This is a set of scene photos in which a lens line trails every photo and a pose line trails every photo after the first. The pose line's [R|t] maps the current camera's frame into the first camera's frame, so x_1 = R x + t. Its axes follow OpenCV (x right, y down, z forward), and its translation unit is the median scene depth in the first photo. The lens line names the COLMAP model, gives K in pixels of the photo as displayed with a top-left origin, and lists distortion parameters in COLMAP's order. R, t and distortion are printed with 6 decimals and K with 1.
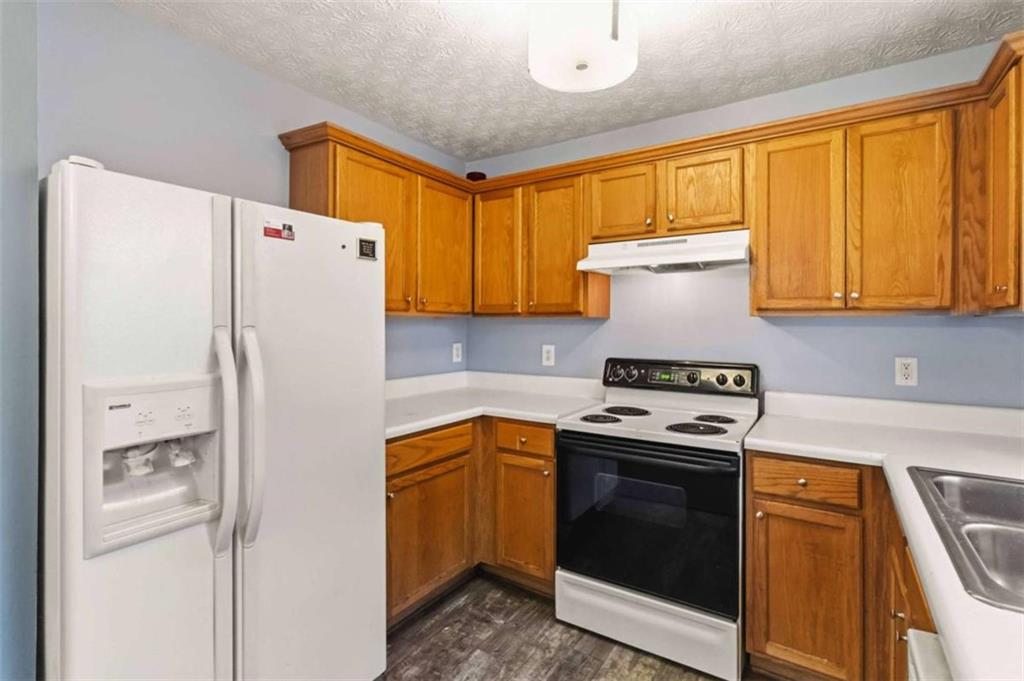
lens RADIAL K [[485.8, 0, 516.5], [0, 485.8, 326.4], [0, 0, 1]] dist [0.000584, -0.000175]
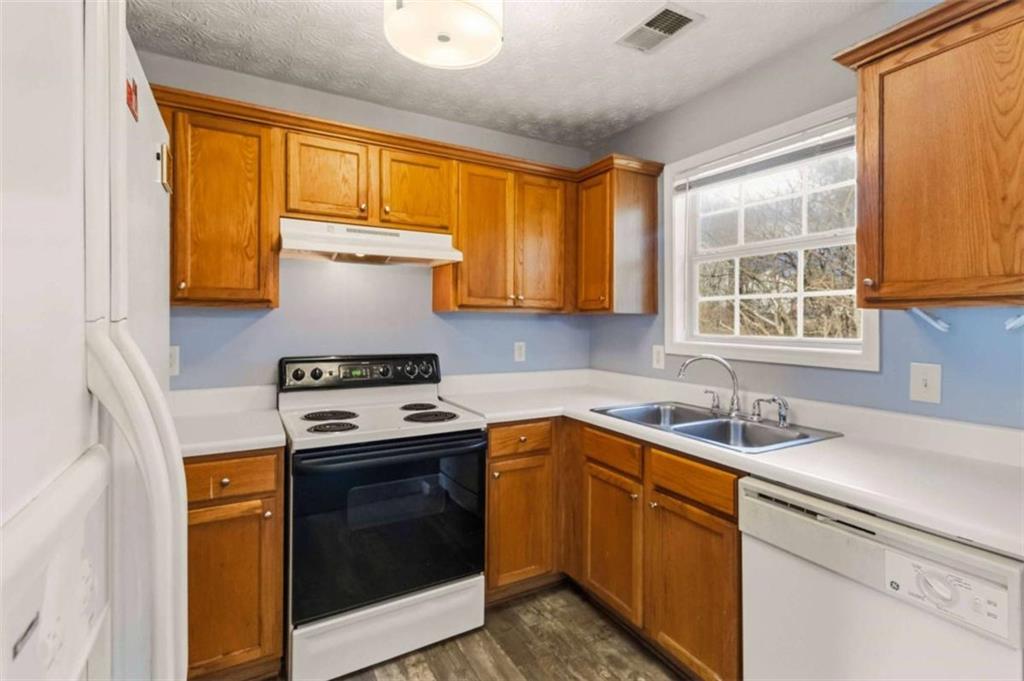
lens RADIAL K [[491.1, 0, 524.1], [0, 491.1, 322.2], [0, 0, 1]] dist [-0.000891, -0.000531]
pose [[0.439991, -0.001825, 0.898000, -0.476598], [-0.003789, 0.999985, 0.003889, 0.000282], [-0.897994, -0.005113, 0.439978, 0.333643]]
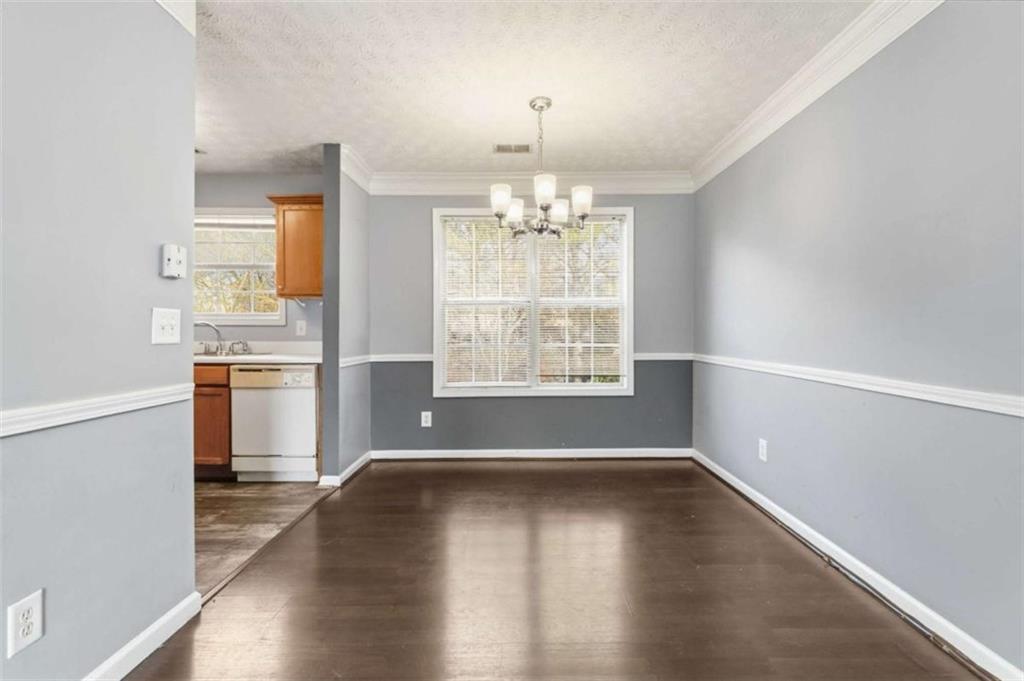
lens RADIAL K [[485.8, 0, 516.5], [0, 485.8, 326.4], [0, 0, 1]] dist [0.000584, -0.000175]
pose [[-0.538645, 0.006030, 0.842511, -1.629901], [0.004042, 0.999981, -0.004573, 0.101213], [-0.842523, 0.000942, -0.538659, 0.433158]]
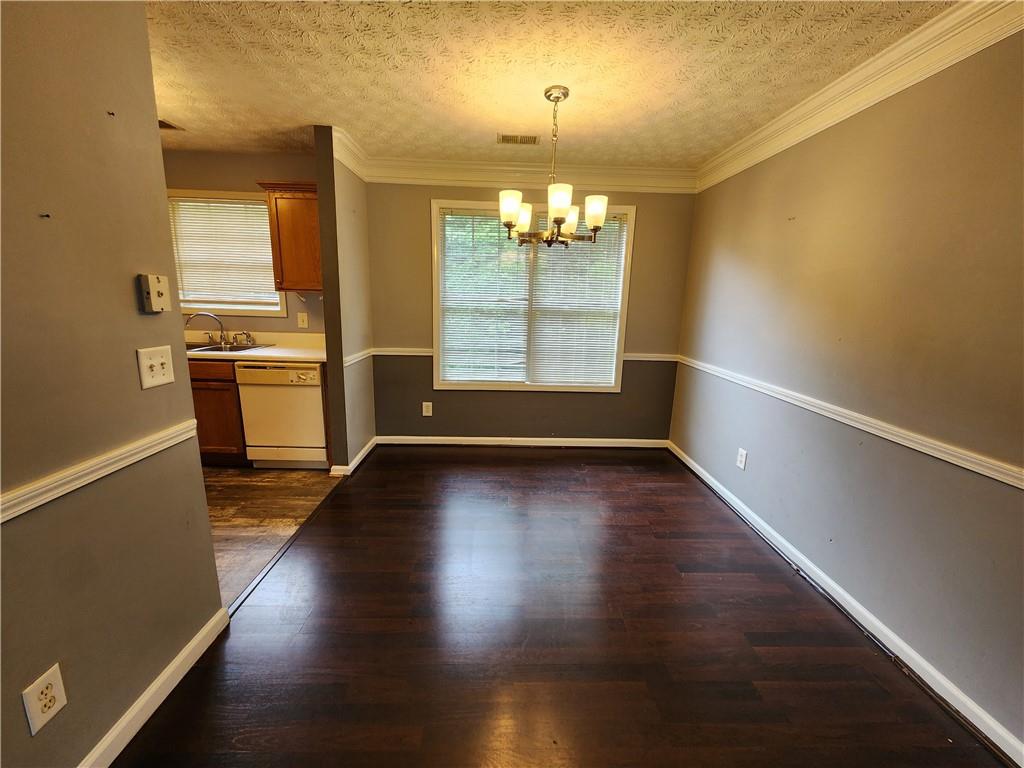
lens RADIAL K [[428.4, 0, 511.6], [0, 428.4, 386.4], [0, 0, 1]] dist [-0.001502, -0.000255]
pose [[-0.563401, -0.188574, 0.804375, -1.463608], [-0.026483, 0.977225, 0.210546, -0.032688], [-0.825759, 0.097320, -0.555563, 0.405260]]
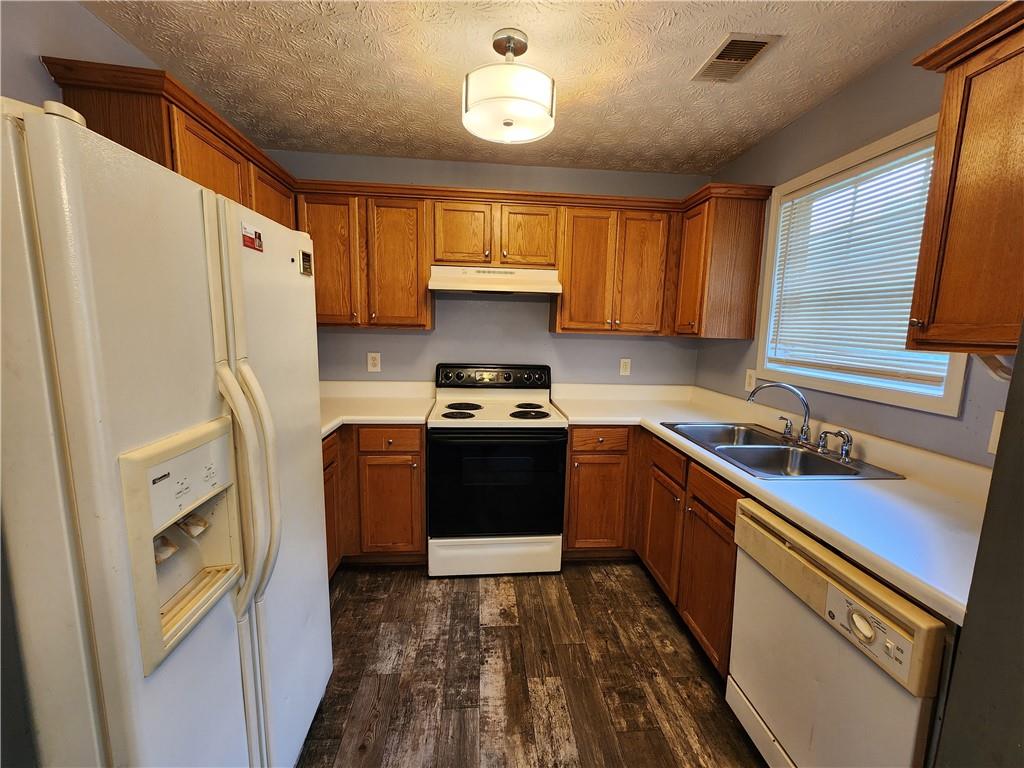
lens RADIAL K [[428.4, 0, 511.6], [0, 428.4, 386.4], [0, 0, 1]] dist [-0.001502, -0.000255]
pose [[0.782846, -0.072429, 0.617986, -0.407029], [-0.021107, 0.989539, 0.142713, -0.041842], [-0.621858, -0.124766, 0.773128, 0.086339]]
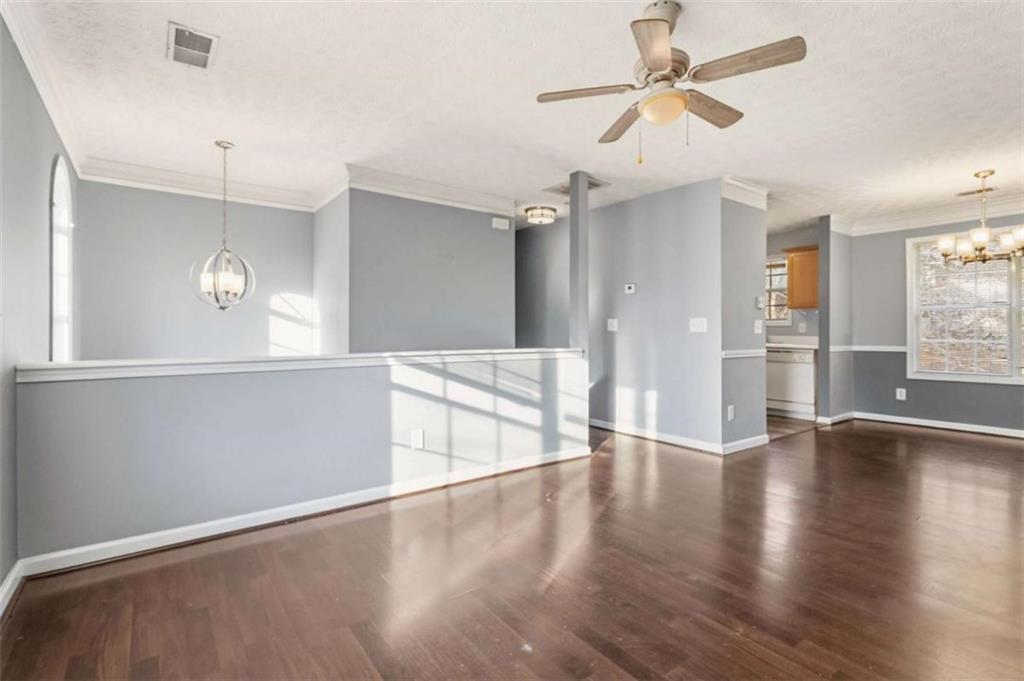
lens RADIAL K [[485.8, 0, 516.5], [0, 485.8, 326.4], [0, 0, 1]] dist [0.000584, -0.000175]
pose [[0.340798, 0.005942, 0.940118, -3.040063], [0.001662, 0.999975, -0.006923, 0.105530], [-0.940135, 0.003922, 0.340780, 0.766449]]
